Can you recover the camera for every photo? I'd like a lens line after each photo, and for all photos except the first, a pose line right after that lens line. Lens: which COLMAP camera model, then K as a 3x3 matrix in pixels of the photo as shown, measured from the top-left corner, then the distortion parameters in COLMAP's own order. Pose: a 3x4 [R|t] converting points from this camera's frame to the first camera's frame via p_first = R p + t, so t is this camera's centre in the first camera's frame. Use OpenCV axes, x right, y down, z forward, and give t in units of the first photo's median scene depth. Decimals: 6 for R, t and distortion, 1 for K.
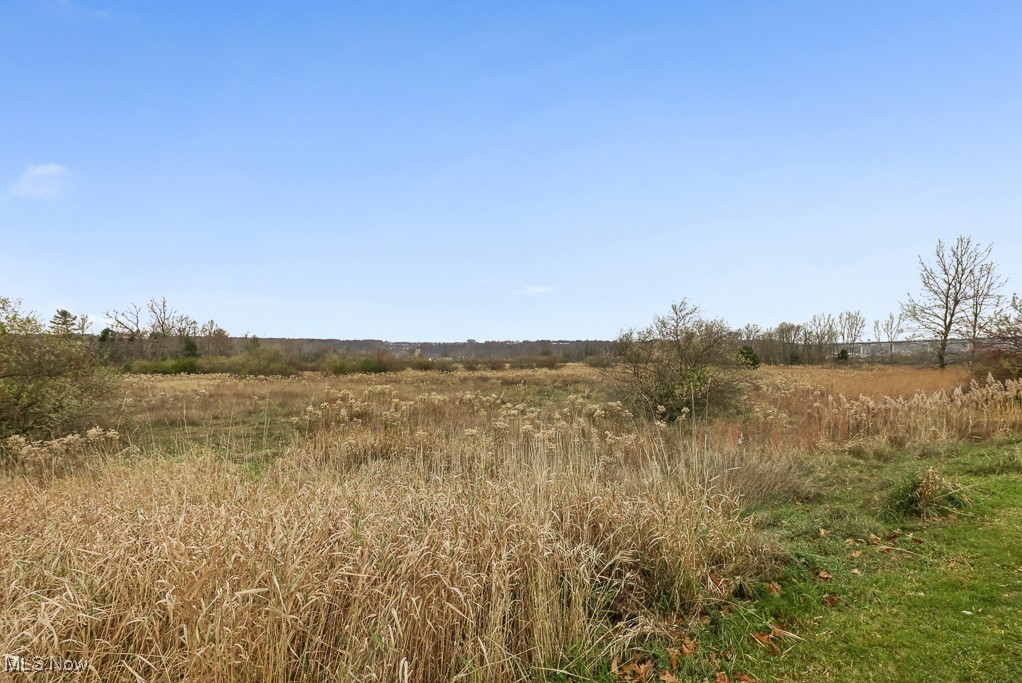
lens RADIAL K [[424.4, 0, 504.9], [0, 424.4, 341.1], [0, 0, 1]] dist [-0.000889, -0.000201]
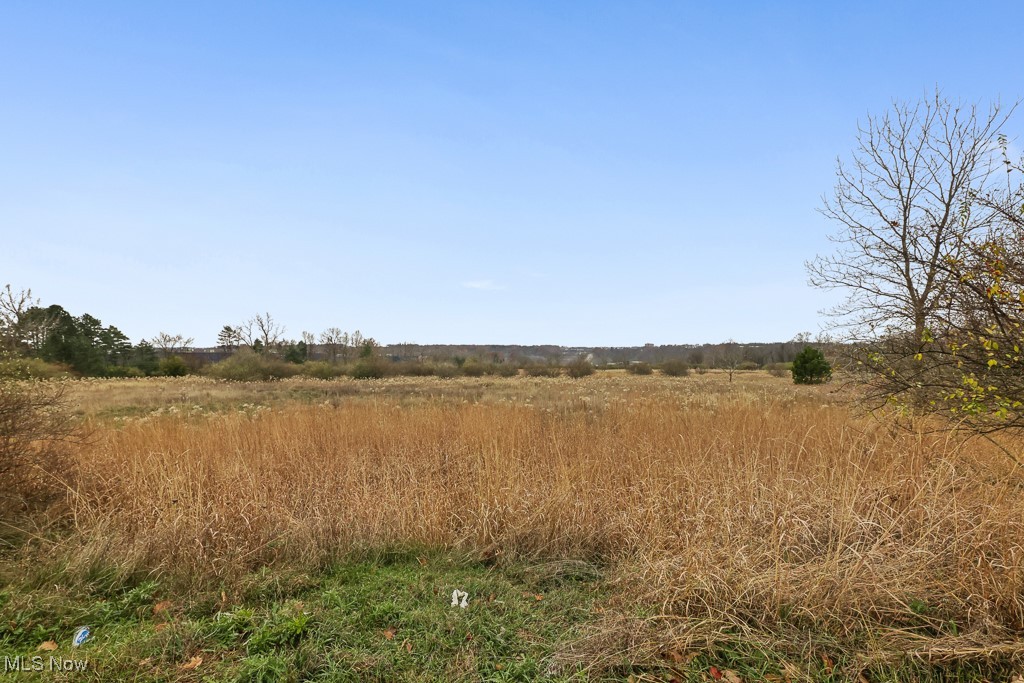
lens RADIAL K [[425.3, 0, 510.7], [0, 425.3, 344.0], [0, 0, 1]] dist [-0.000889, -0.000201]
pose [[0.922679, -0.016211, -0.385228, 0.189587], [0.014465, 0.999868, -0.007429, 0.002876], [0.385298, 0.001283, 0.922791, 0.089463]]
